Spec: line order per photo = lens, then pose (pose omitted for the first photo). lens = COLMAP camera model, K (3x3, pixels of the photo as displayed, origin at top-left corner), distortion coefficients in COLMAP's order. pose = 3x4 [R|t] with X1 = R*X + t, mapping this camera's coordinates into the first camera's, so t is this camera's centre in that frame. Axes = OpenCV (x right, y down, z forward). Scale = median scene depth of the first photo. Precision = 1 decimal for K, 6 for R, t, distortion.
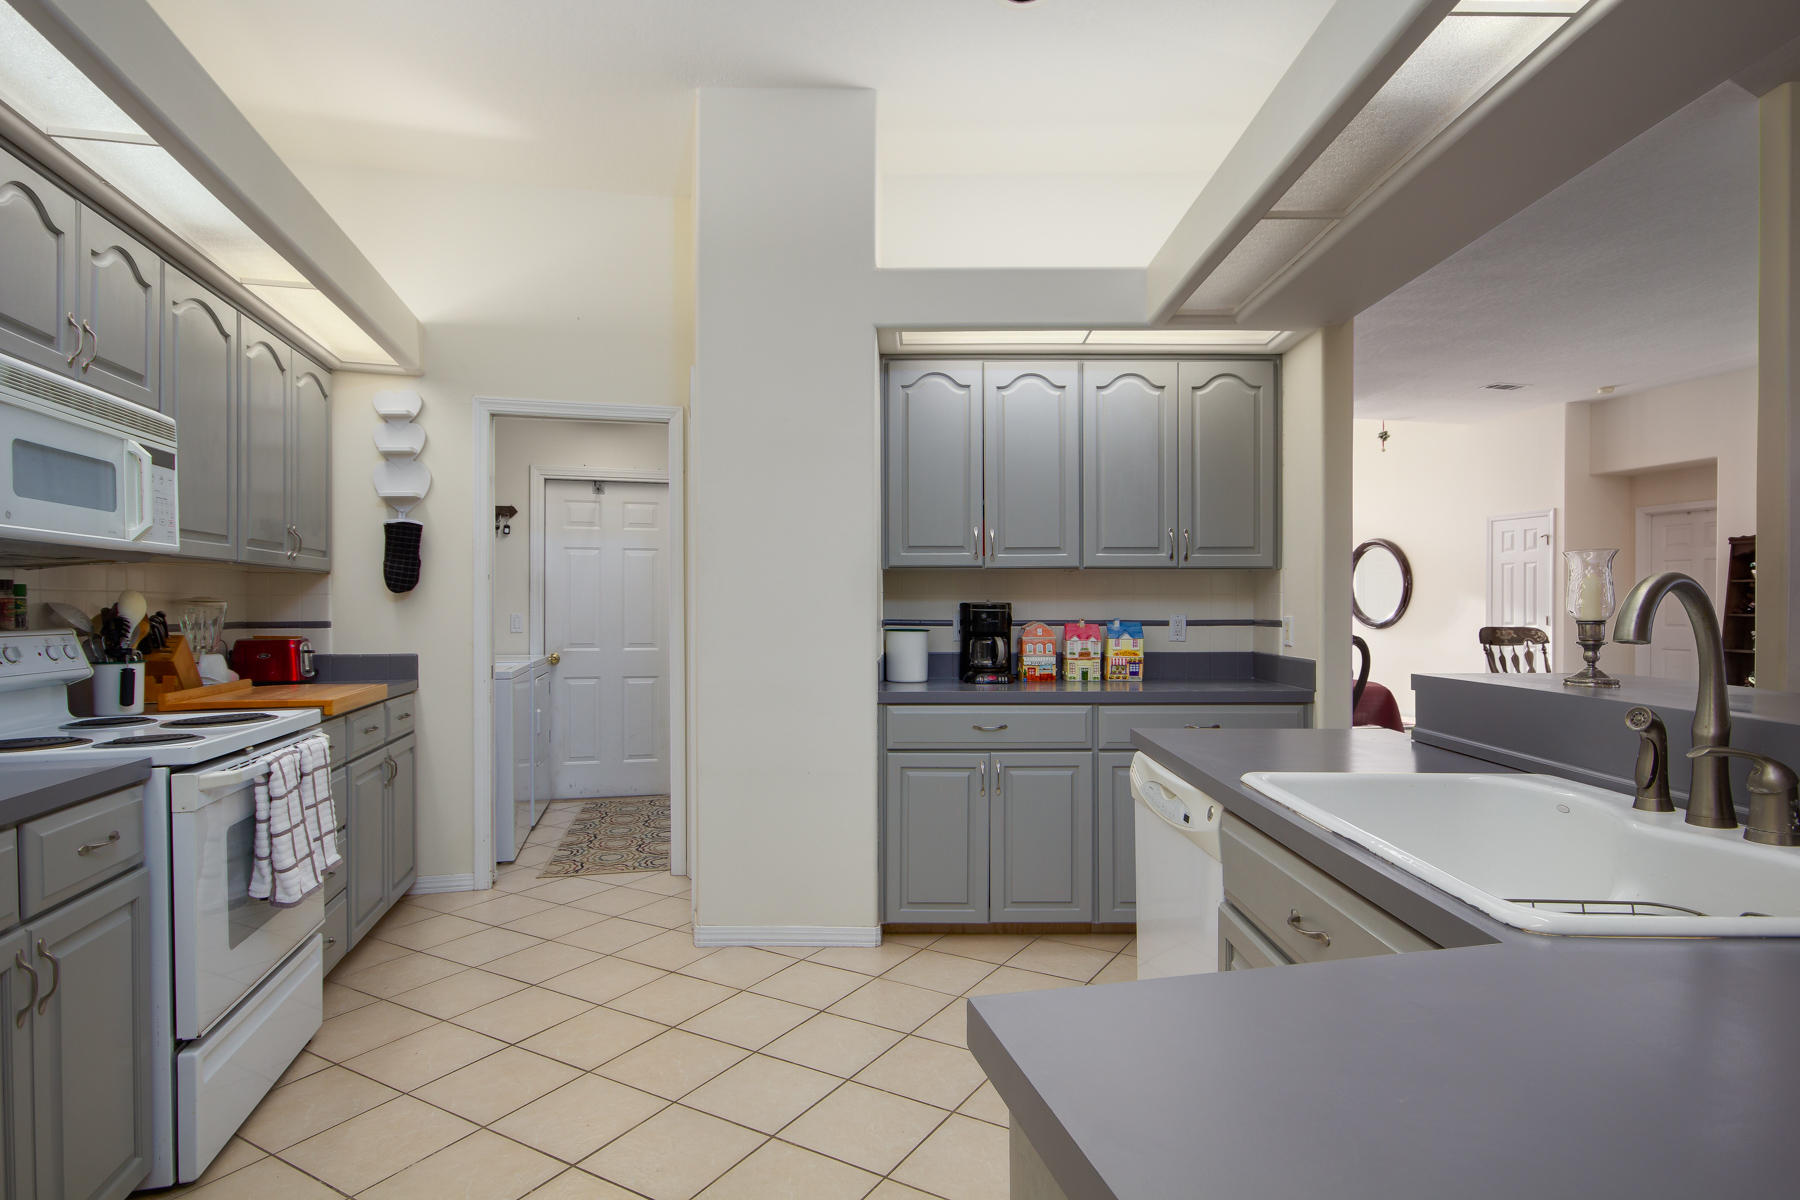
lens RADIAL K [[947.2, 0, 891.6], [0, 947.2, 608.3], [0, 0, 1]] dist [0.021230, -0.001095]
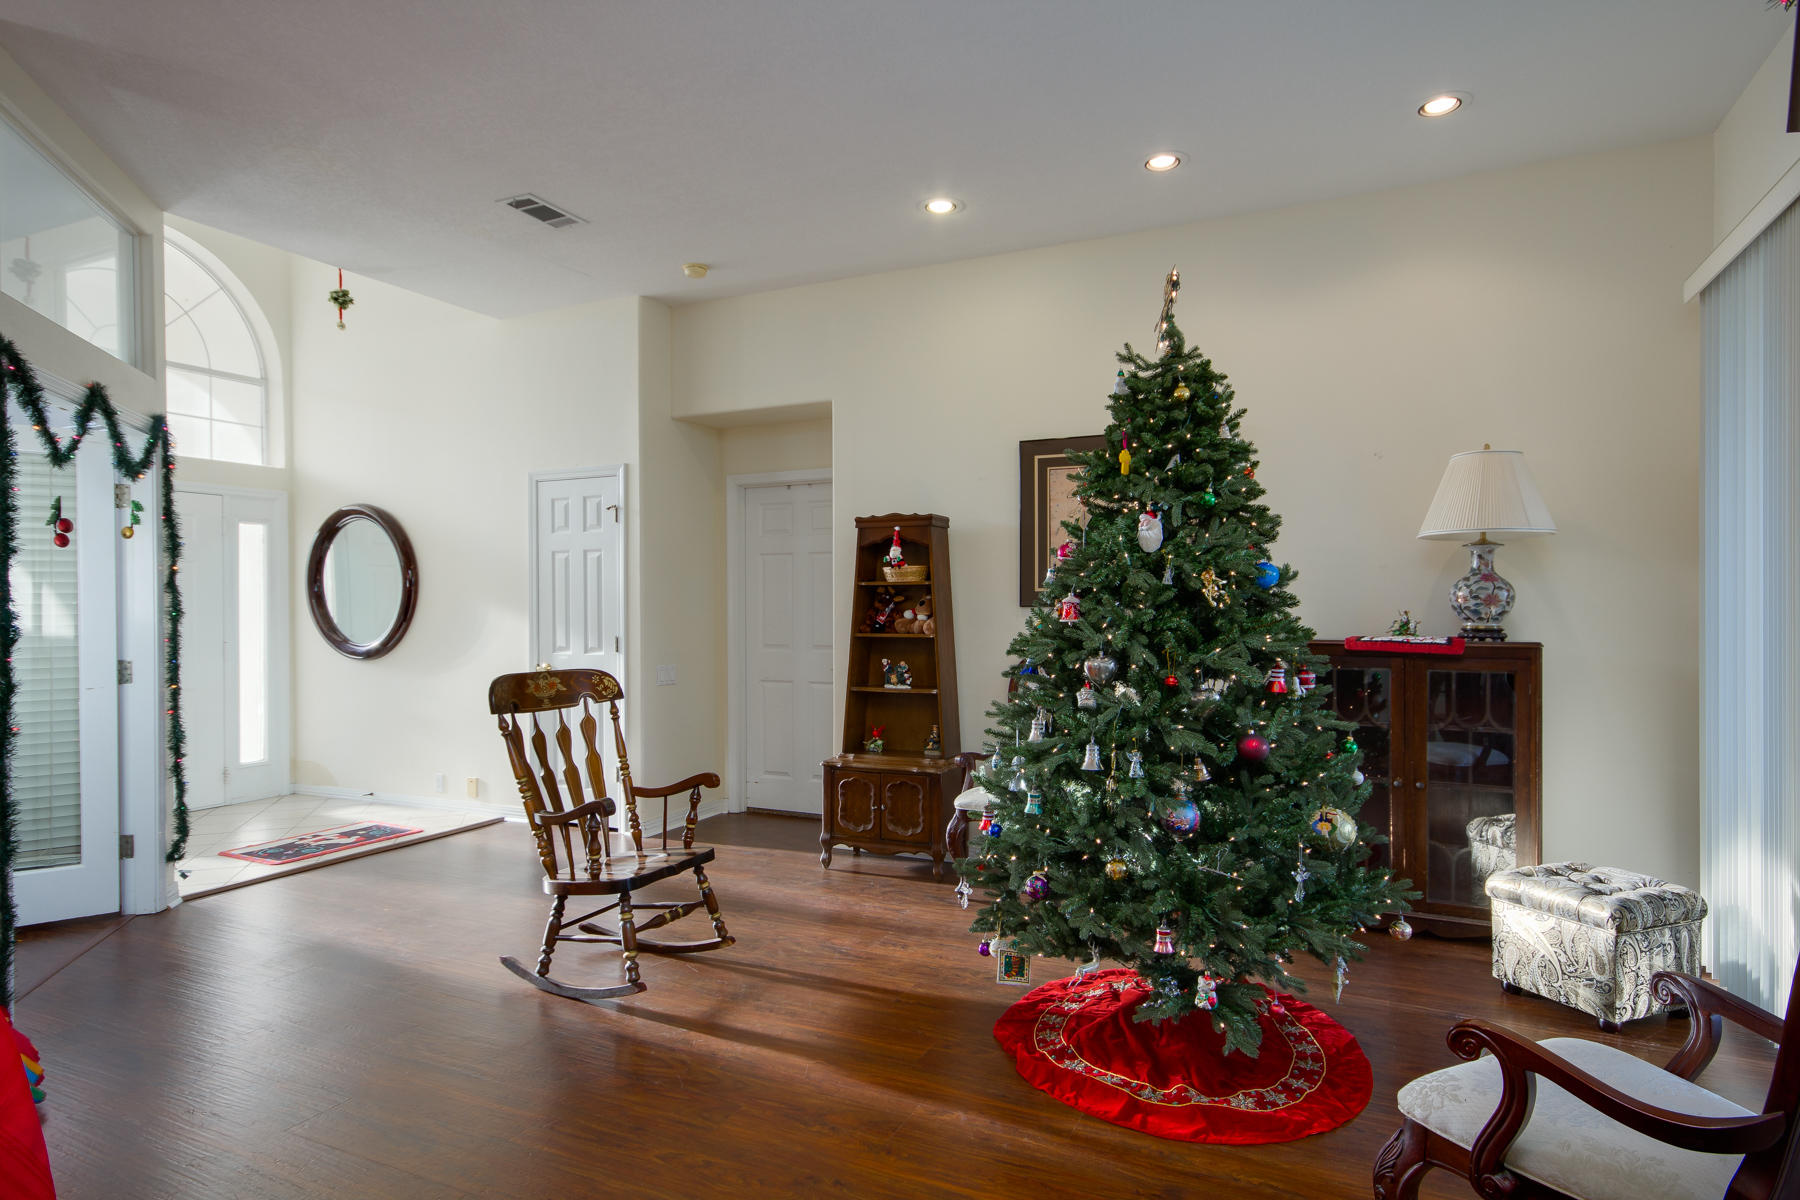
lens RADIAL K [[1020.9, 0, 906.4], [0, 1020.9, 615.1], [0, 0, 1]] dist [0.002472, -0.000044]
pose [[0.633273, 0.002203, 0.773925, 0.328289], [0.001902, 0.999989, -0.004402, -0.004838], [-0.773926, 0.004260, 0.633262, 0.487875]]
